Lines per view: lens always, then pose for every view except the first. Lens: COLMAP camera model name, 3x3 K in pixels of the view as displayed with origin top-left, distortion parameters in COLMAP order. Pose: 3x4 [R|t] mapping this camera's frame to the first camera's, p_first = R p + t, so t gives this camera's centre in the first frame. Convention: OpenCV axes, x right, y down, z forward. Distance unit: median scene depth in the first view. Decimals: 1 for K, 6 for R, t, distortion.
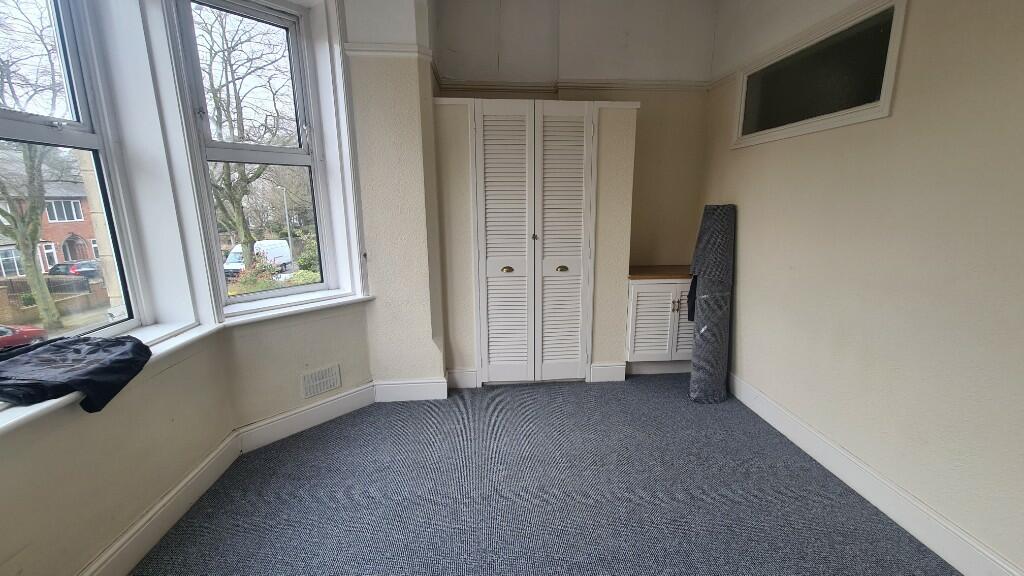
lens RADIAL K [[422.5, 0, 512.0], [0, 422.5, 288.0], [0, 0, 1]] dist [0.000251, -0.000083]
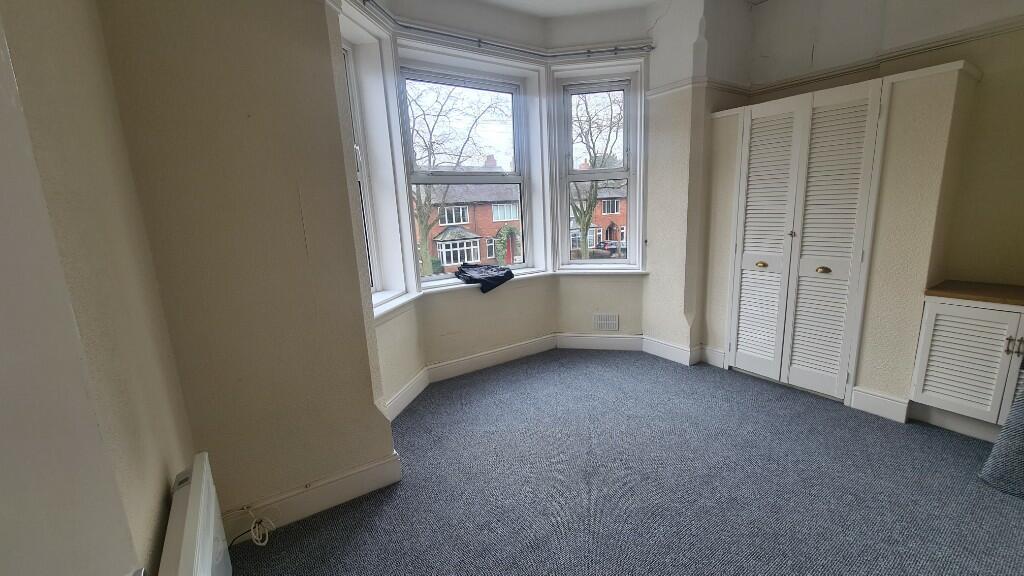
lens RADIAL K [[407.6, 0, 507.0], [0, 407.6, 287.5], [0, 0, 1]] dist [0.000819, 0.000134]
pose [[0.474576, 0.158733, -0.865784, 0.574321], [-0.140272, 0.984674, 0.103641, -0.003863], [0.868966, 0.072259, 0.489568, -0.030756]]
